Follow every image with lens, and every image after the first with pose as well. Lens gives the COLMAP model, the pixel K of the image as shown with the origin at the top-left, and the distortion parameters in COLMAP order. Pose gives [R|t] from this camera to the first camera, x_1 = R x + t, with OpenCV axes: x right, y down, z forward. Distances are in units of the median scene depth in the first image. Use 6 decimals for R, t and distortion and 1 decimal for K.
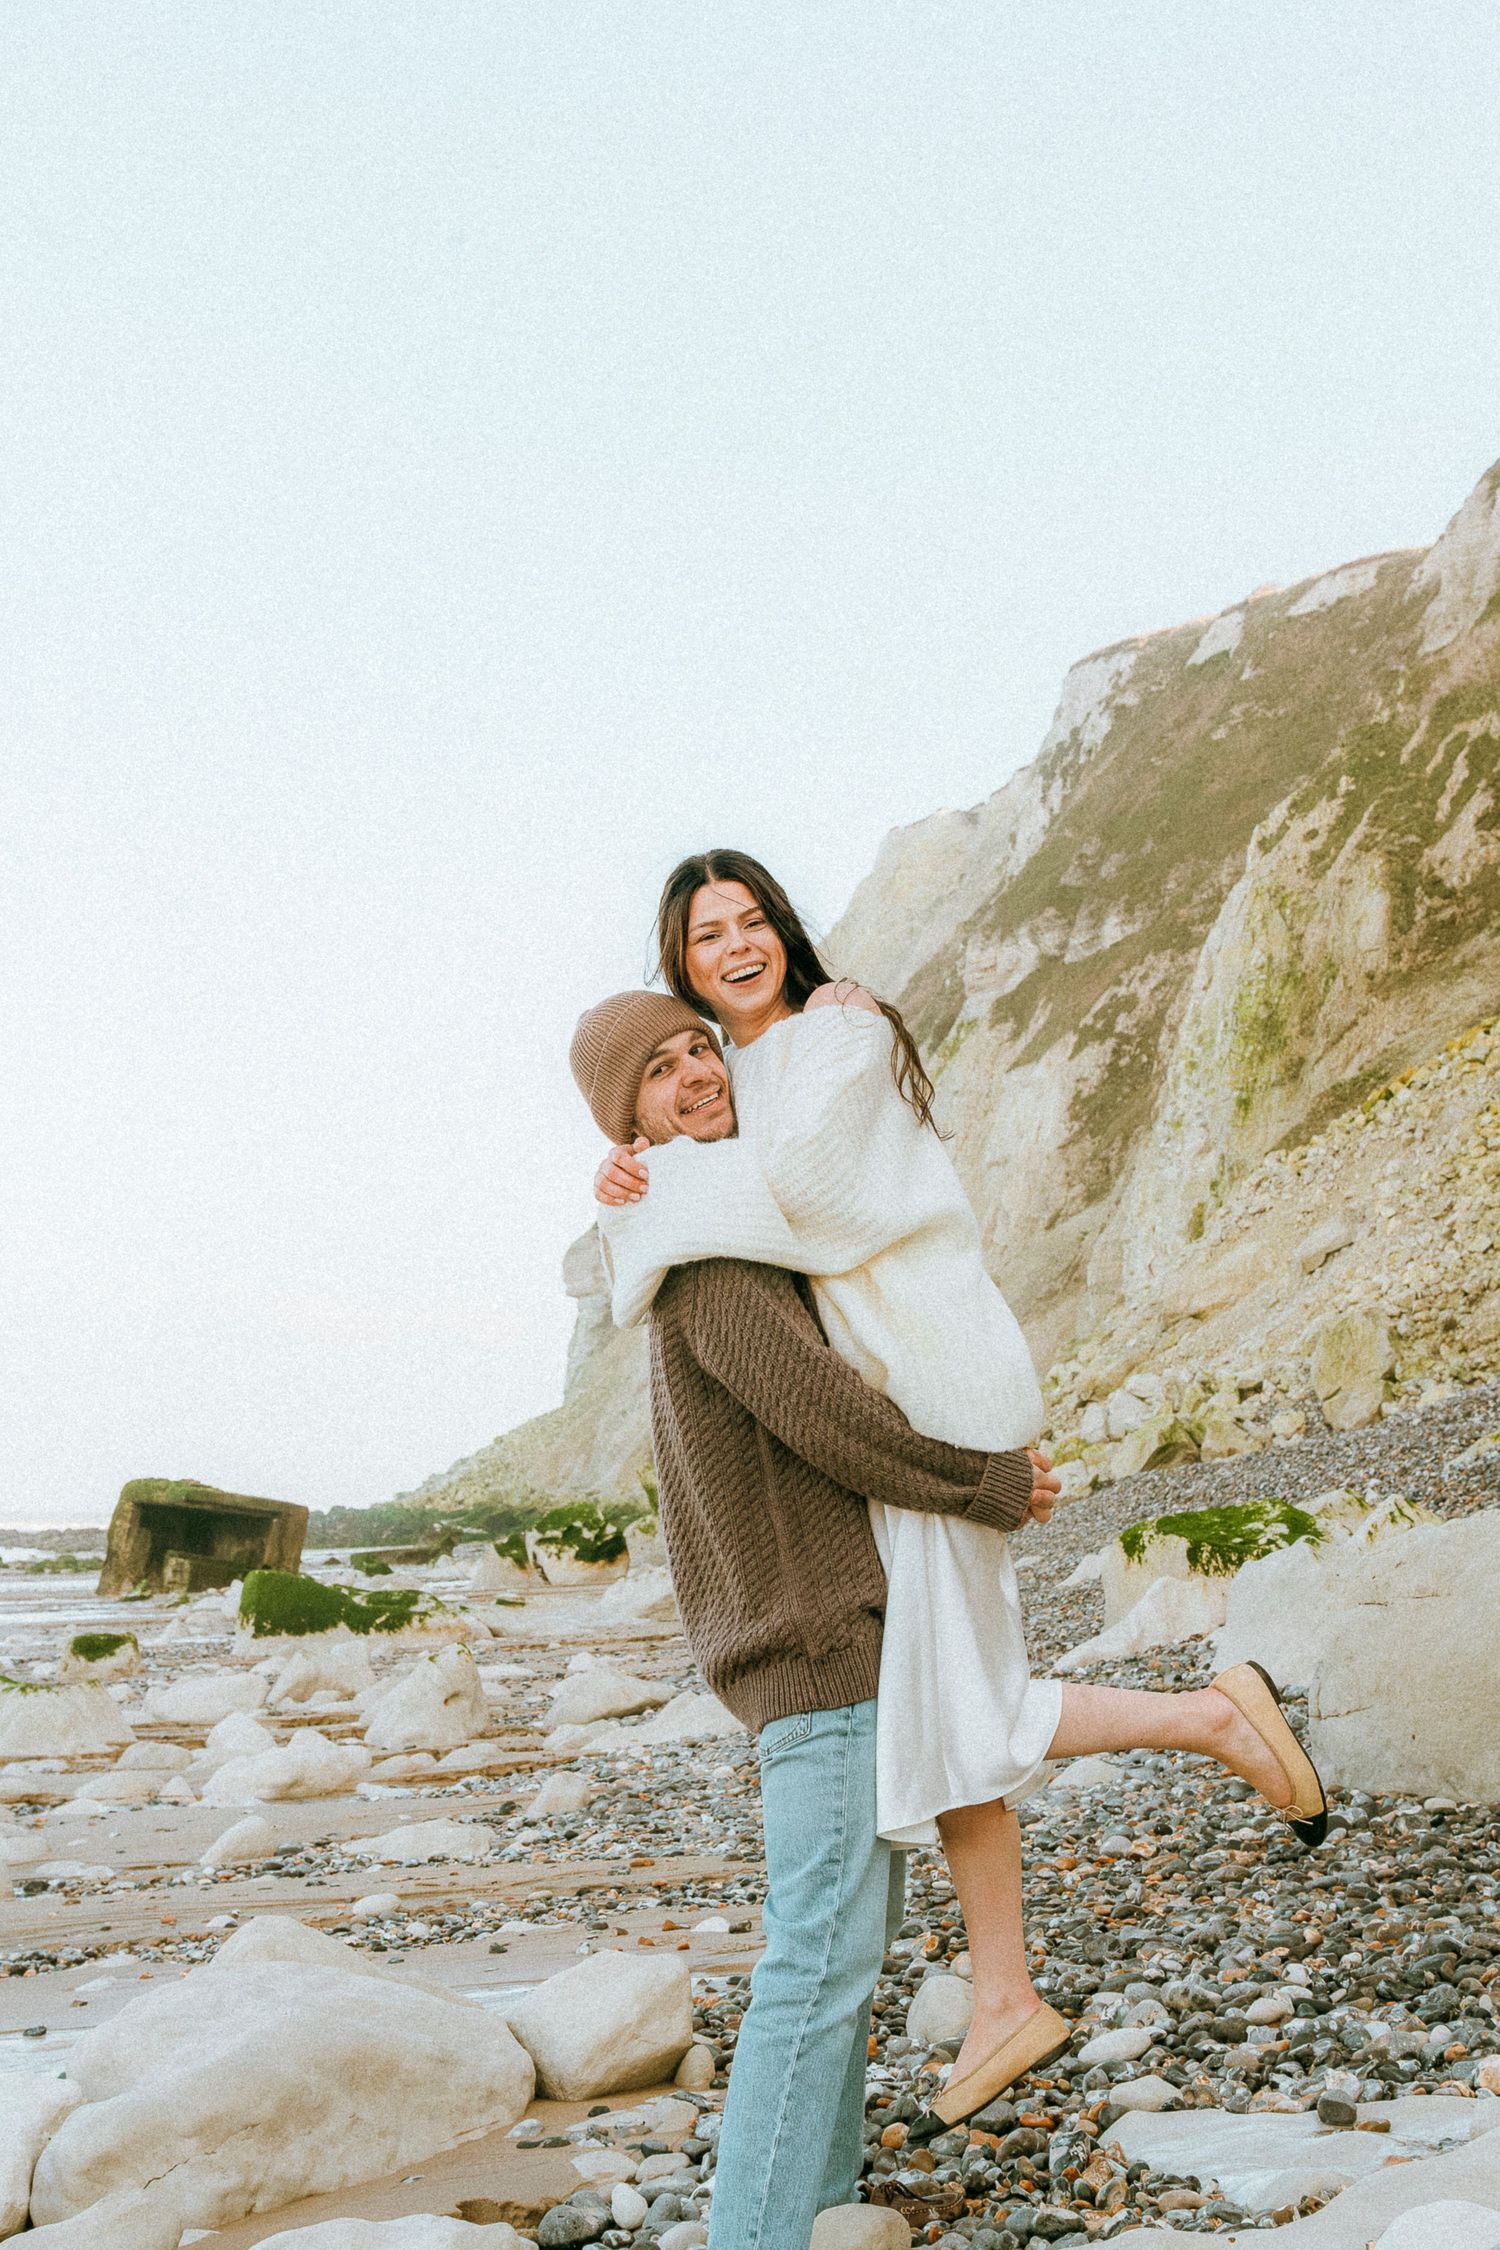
lens RADIAL K [[4124.1, 0, 931.5], [0, 4124.1, 1134.9], [0, 0, 1]] dist [0.161913, -0.261047]
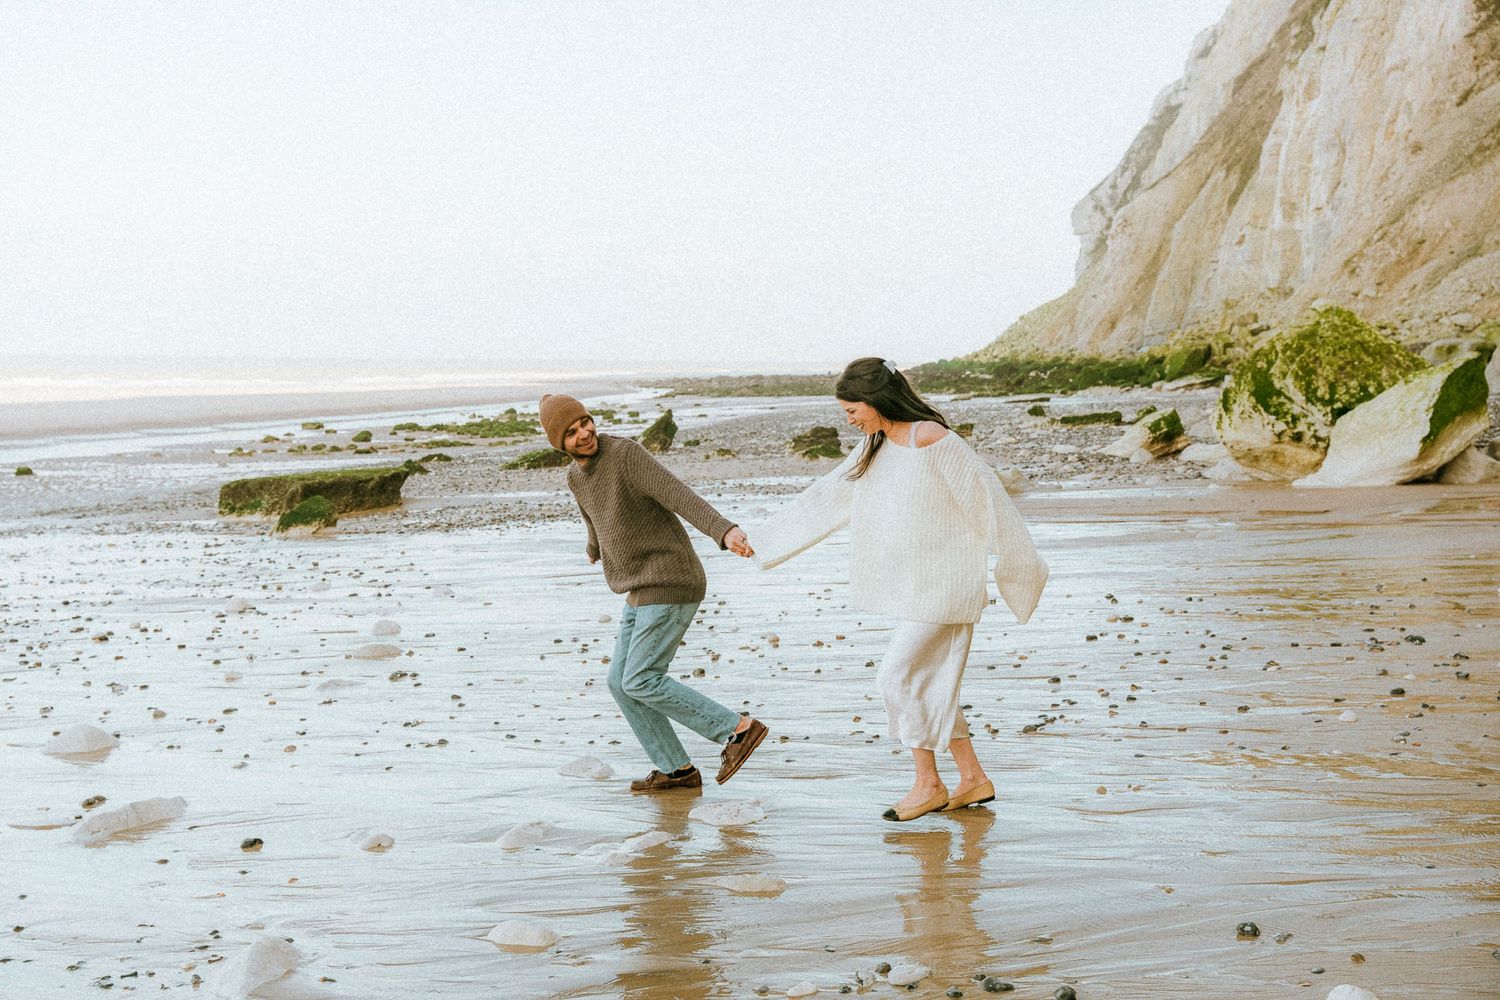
lens RADIAL K [[1776.5, 0, 750.0], [0, 1776.5, 500.0], [0, 0, 1]] dist [0.004852, 0.080646]
pose [[0.959880, 0.016135, -0.279946, -0.017203], [0.031337, 0.985917, 0.164272, 0.040275], [0.278655, -0.166454, 0.945857, 0.458440]]
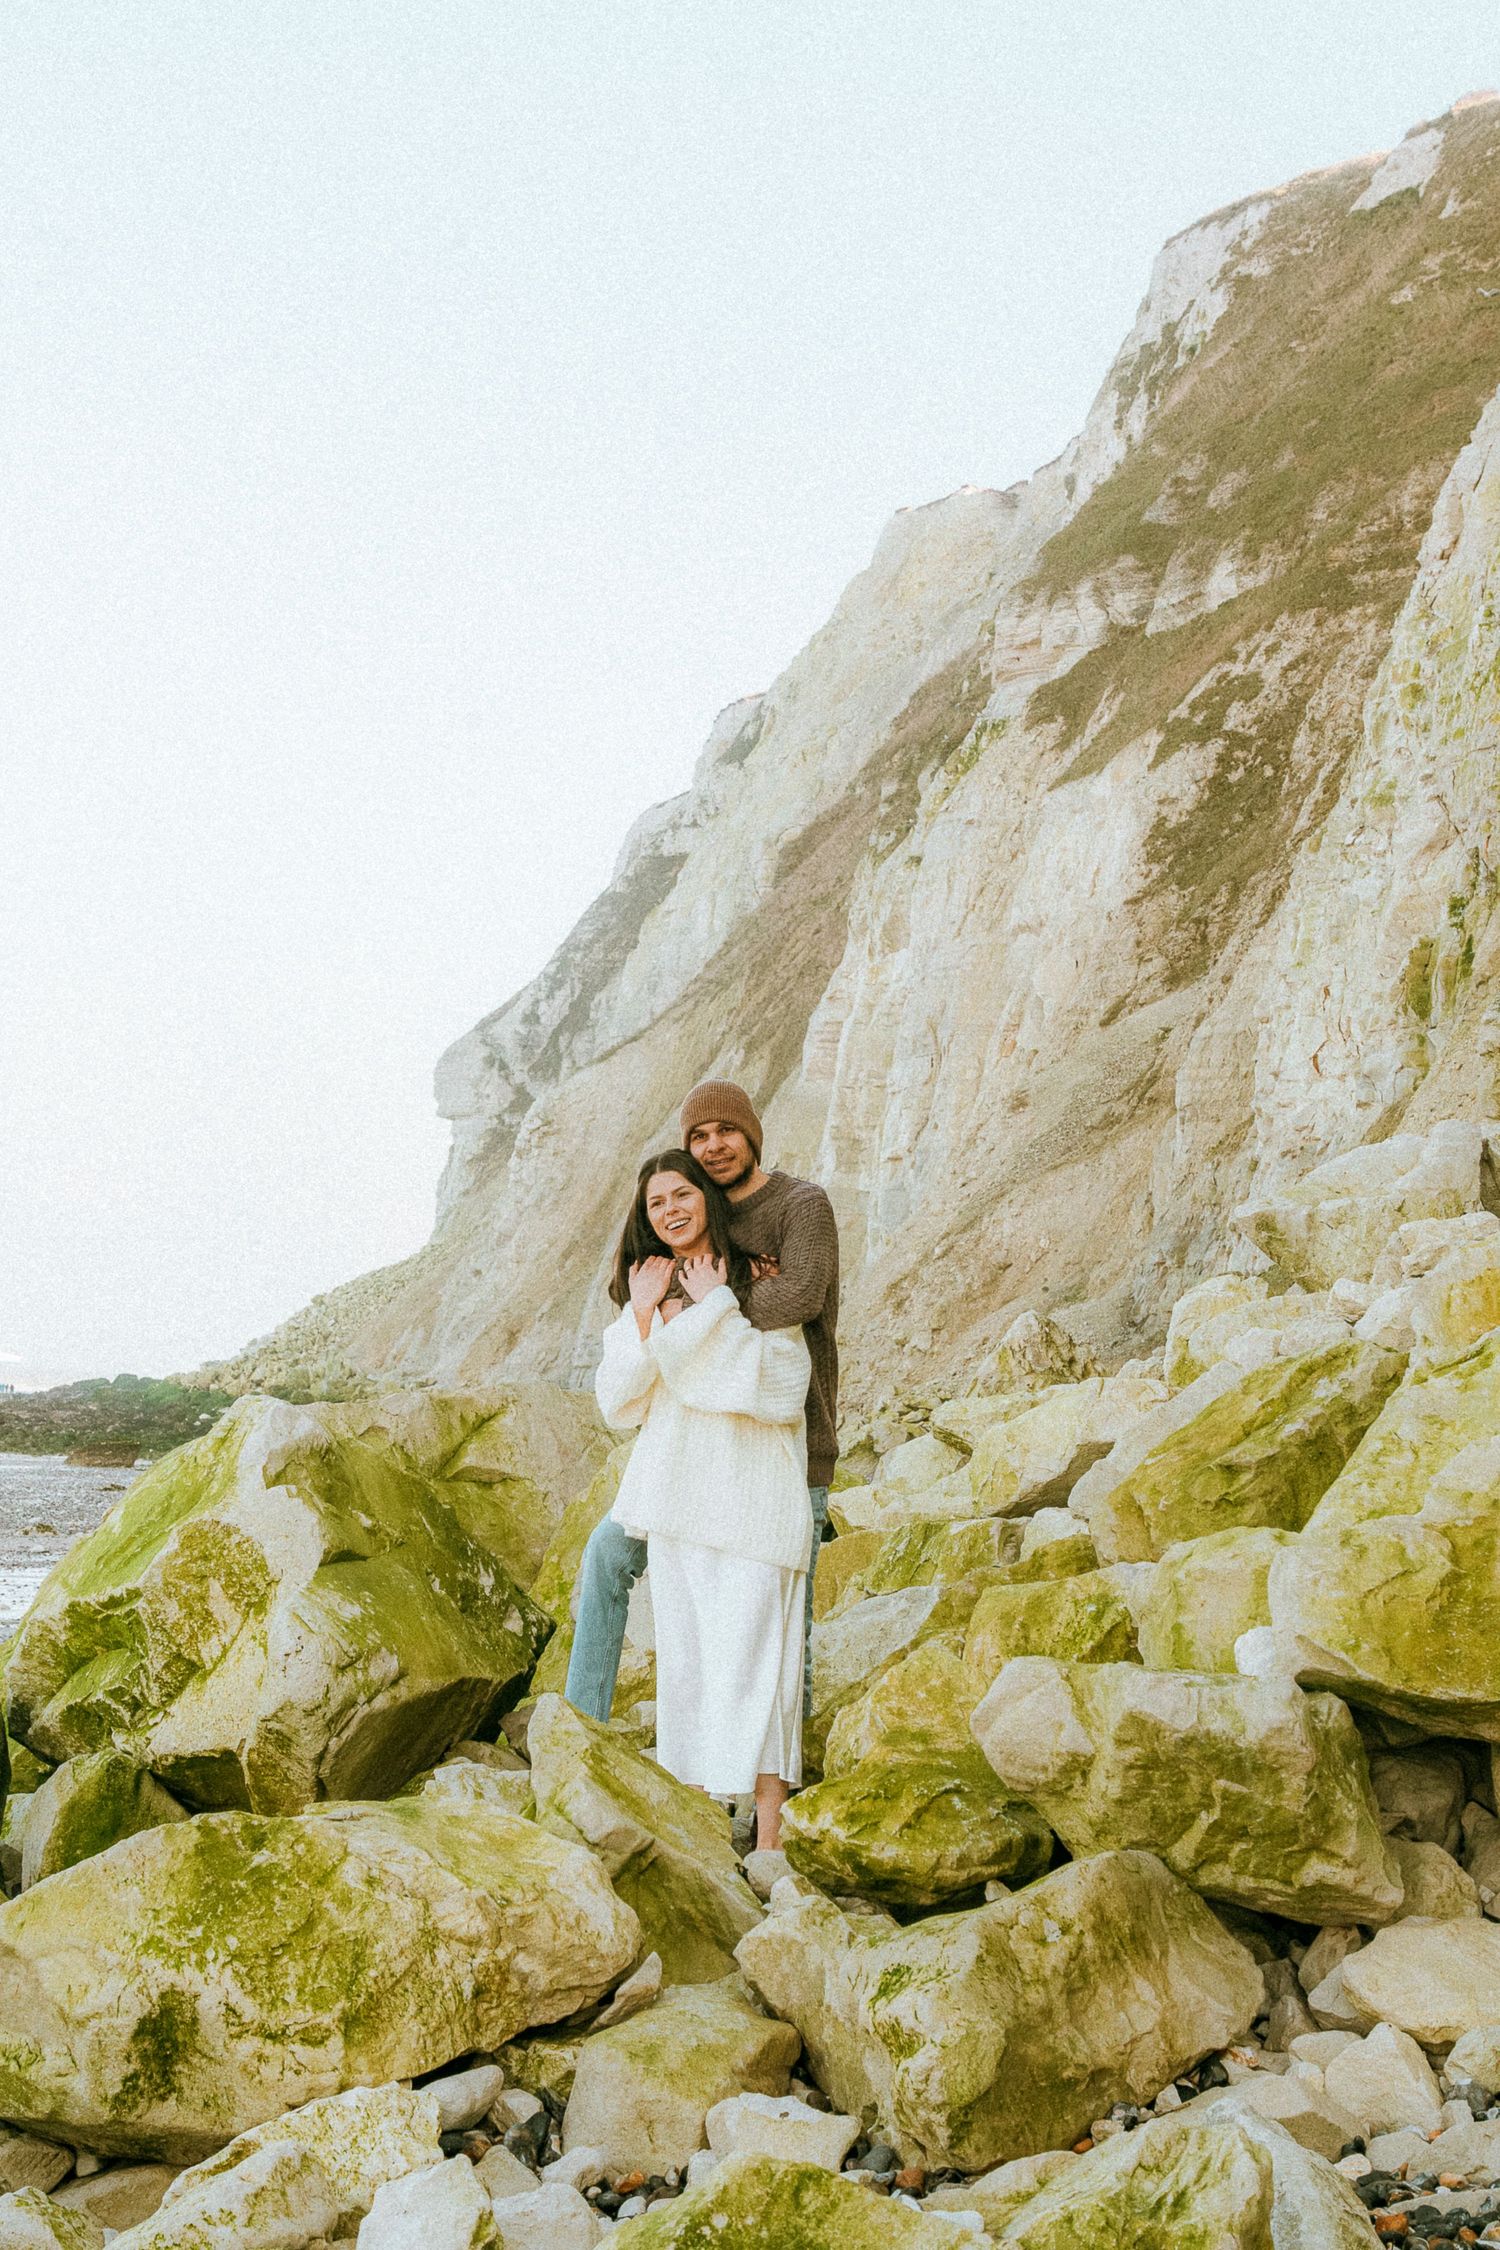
lens RADIAL K [[4712.4, 0, 425.8], [0, 4712.4, 948.3], [0, 0, 1]] dist [0.039856, -0.078067]
pose [[0.992834, 0.053063, -0.107075, 0.001418], [-0.053483, 0.998568, -0.001051, 0.016454], [0.106866, 0.006770, 0.994250, 0.249516]]
